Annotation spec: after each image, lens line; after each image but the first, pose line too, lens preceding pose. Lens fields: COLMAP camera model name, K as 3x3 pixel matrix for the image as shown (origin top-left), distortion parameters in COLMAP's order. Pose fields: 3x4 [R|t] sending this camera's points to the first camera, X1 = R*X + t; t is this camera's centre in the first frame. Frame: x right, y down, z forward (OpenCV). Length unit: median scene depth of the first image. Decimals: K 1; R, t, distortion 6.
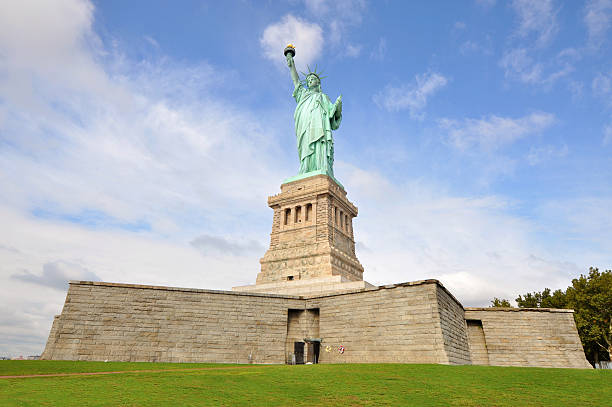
lens RADIAL K [[371.8, 0, 306.0], [0, 371.8, 203.5], [0, 0, 1]] dist [-0.003487, 0.000554]
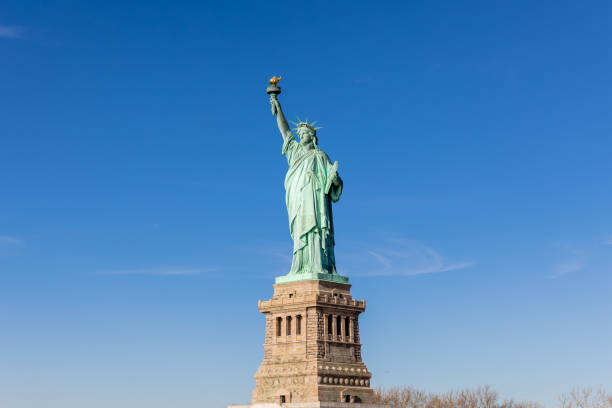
lens RADIAL K [[1350.2, 0, 306.0], [0, 1350.2, 204.0], [0, 0, 1]] dist [0.206916, -0.022618]
pose [[0.980801, -0.065222, -0.183780, 0.750021], [0.104091, 0.972025, 0.210553, -1.106875], [0.164906, -0.225641, 0.960152, -2.467024]]
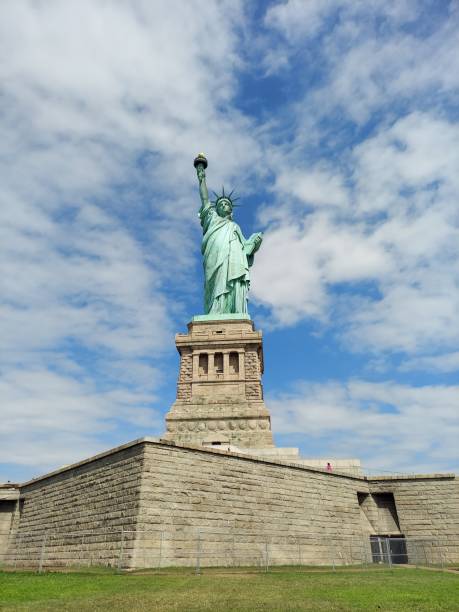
lens RADIAL K [[444.3, 0, 229.5], [0, 444.3, 306.0], [0, 0, 1]] dist [0.093063, -0.119317]
pose [[0.905055, 0.191116, 0.379935, -0.446586], [-0.153693, 0.979946, -0.126821, 0.030103], [-0.396553, 0.056386, 0.916278, 0.104448]]
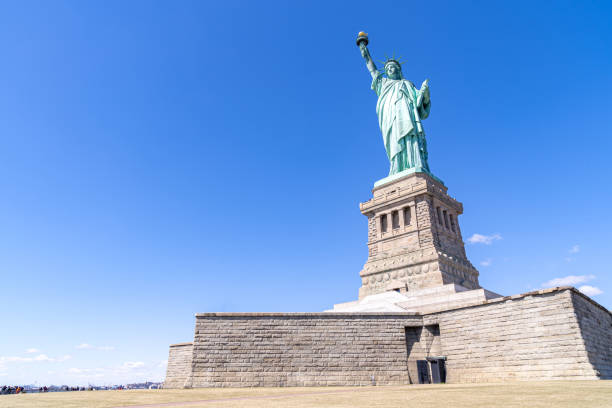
lens RADIAL K [[422.6, 0, 306.0], [0, 422.6, 204.0], [0, 0, 1]] dist [-0.011457, 0.000039]
pose [[0.971430, -0.120006, -0.204748, -0.020552], [0.120819, 0.992638, -0.008573, -0.030242], [0.204269, -0.016410, 0.978777, -0.065227]]
